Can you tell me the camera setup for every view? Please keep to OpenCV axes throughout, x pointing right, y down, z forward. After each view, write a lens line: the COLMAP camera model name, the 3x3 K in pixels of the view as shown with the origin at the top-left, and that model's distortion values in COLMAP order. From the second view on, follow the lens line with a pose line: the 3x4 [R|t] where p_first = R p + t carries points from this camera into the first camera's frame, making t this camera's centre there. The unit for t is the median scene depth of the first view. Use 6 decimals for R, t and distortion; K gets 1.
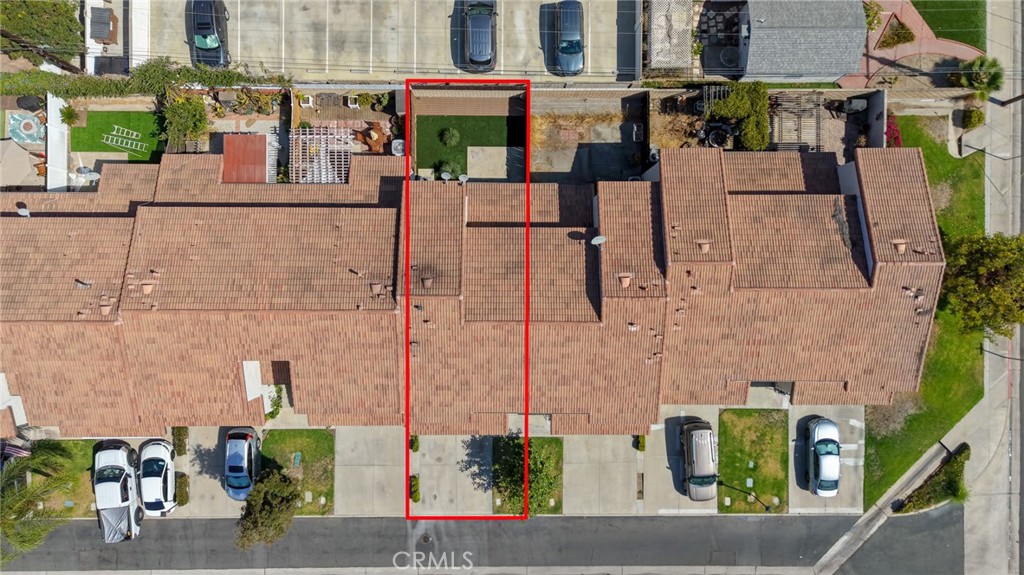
lens RADIAL K [[693.2, 0, 512.0], [0, 693.2, 287.5], [0, 0, 1]] dist [0.032286, 0.003557]
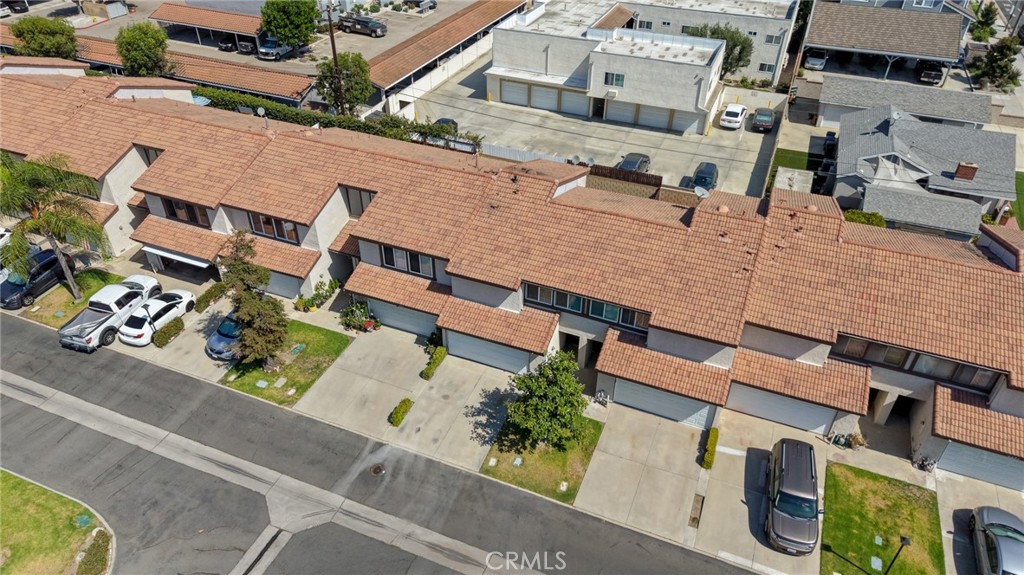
lens RADIAL K [[693.2, 0, 512.0], [0, 693.2, 287.5], [0, 0, 1]] dist [0.032286, 0.003557]
pose [[0.925288, 0.226107, -0.304497, 0.176437], [-0.379159, 0.532351, -0.756862, 0.749720], [-0.009033, 0.815768, 0.578309, 0.442362]]
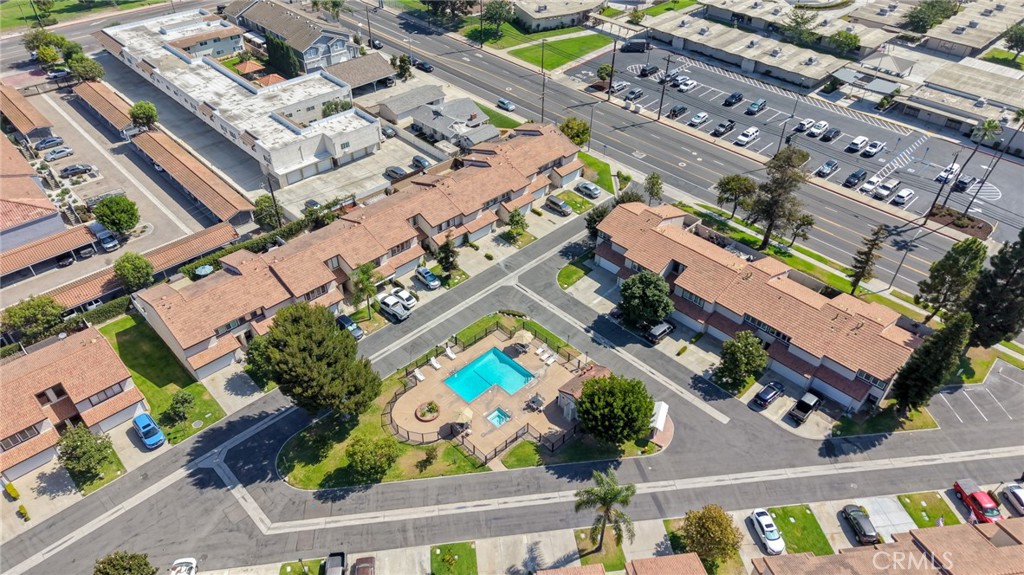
lens RADIAL K [[693.2, 0, 512.0], [0, 693.2, 287.5], [0, 0, 1]] dist [0.032286, 0.003557]
pose [[0.715769, -0.442549, 0.540208, -1.436985], [0.698337, 0.454040, -0.553329, 1.736393], [-0.000401, 0.773303, 0.634036, -0.456088]]
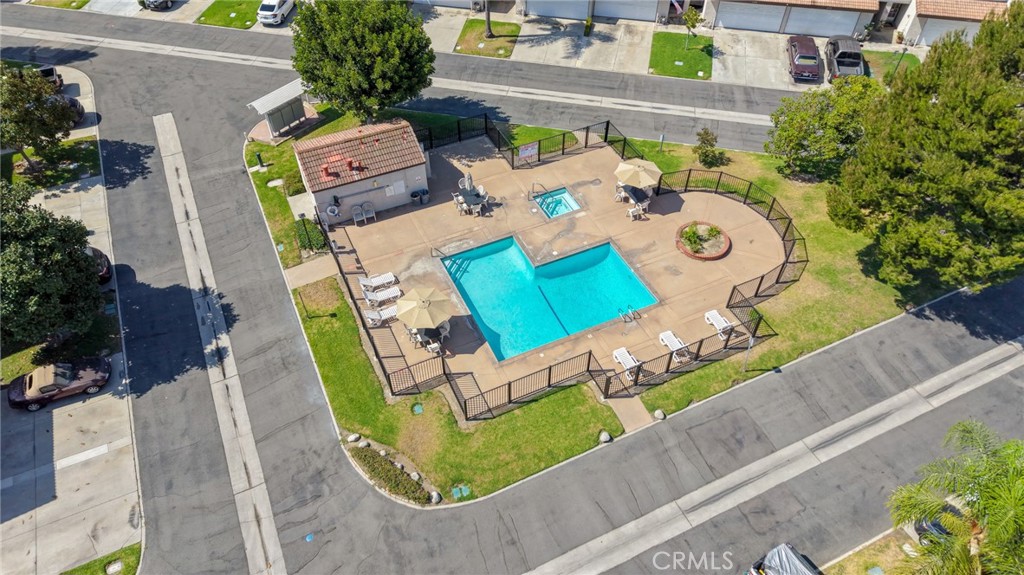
lens RADIAL K [[693.2, 0, 512.0], [0, 693.2, 287.5], [0, 0, 1]] dist [0.032286, 0.003557]
pose [[-0.902654, 0.305756, -0.302867, -0.252578], [-0.430214, -0.659819, 0.616081, 0.236212], [-0.011467, 0.686406, 0.727128, 0.414700]]
